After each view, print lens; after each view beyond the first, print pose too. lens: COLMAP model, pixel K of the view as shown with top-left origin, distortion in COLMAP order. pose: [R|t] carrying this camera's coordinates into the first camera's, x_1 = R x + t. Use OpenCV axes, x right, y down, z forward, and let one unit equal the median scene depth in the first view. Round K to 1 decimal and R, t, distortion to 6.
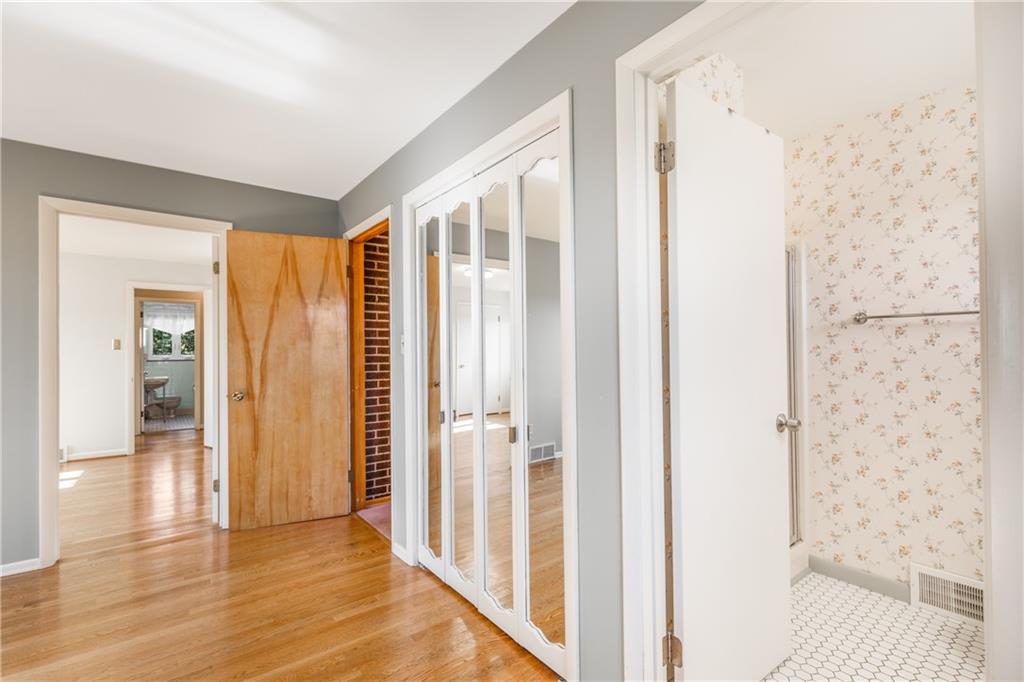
lens RADIAL K [[451.5, 0, 495.8], [0, 451.5, 344.6], [0, 0, 1]] dist [0.004332, 0.000092]
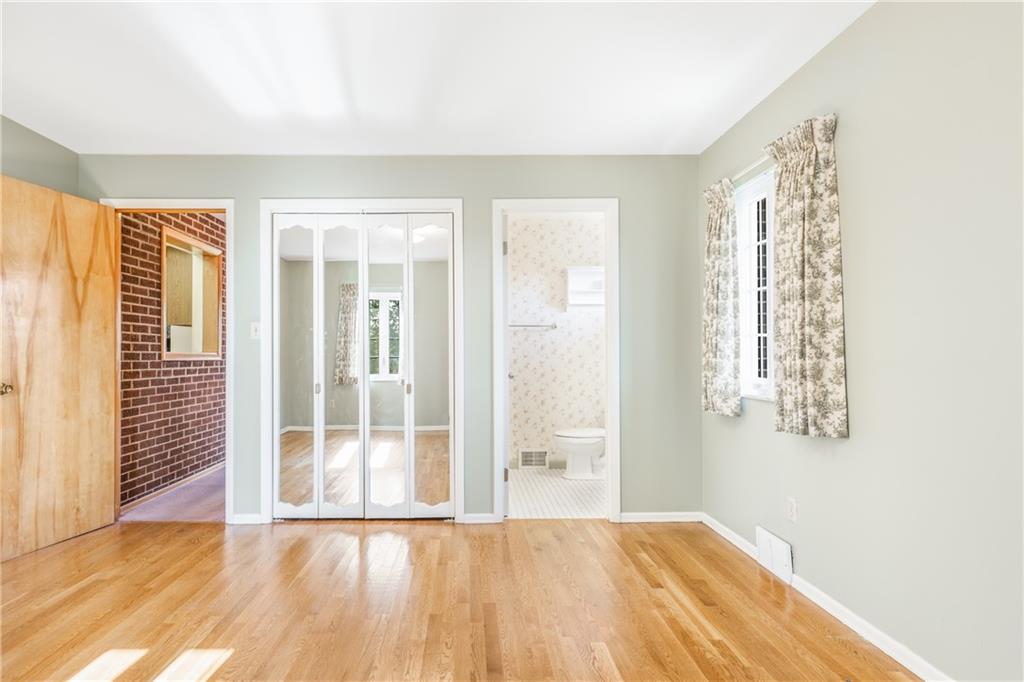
lens RADIAL K [[559.2, 0, 472.0], [0, 559.2, 346.2], [0, 0, 1]] dist [0.003884, 0.000933]
pose [[0.590956, 0.017781, 0.806508, -0.854707], [-0.013267, 0.999836, -0.012322, 0.041132], [-0.806595, -0.003418, 0.591095, -0.212729]]
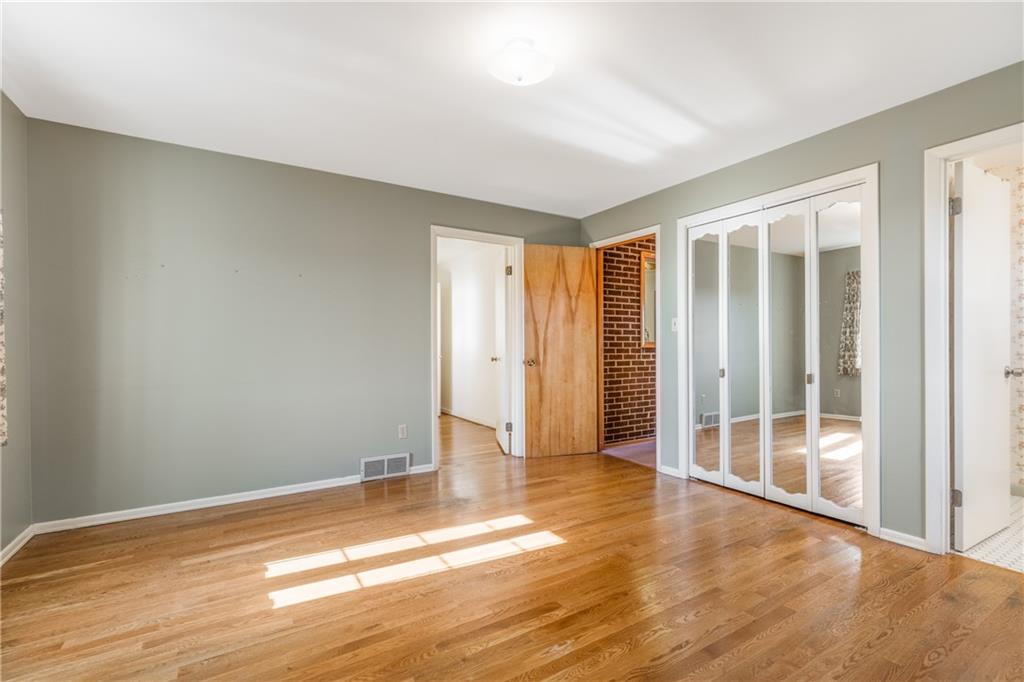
lens RADIAL K [[451.5, 0, 495.8], [0, 451.5, 344.6], [0, 0, 1]] dist [0.004332, 0.000092]
pose [[0.994788, 0.006060, -0.101782, -0.526095], [-0.004464, 0.999864, 0.015897, 0.036290], [0.101864, -0.015360, 0.994680, -0.395609]]
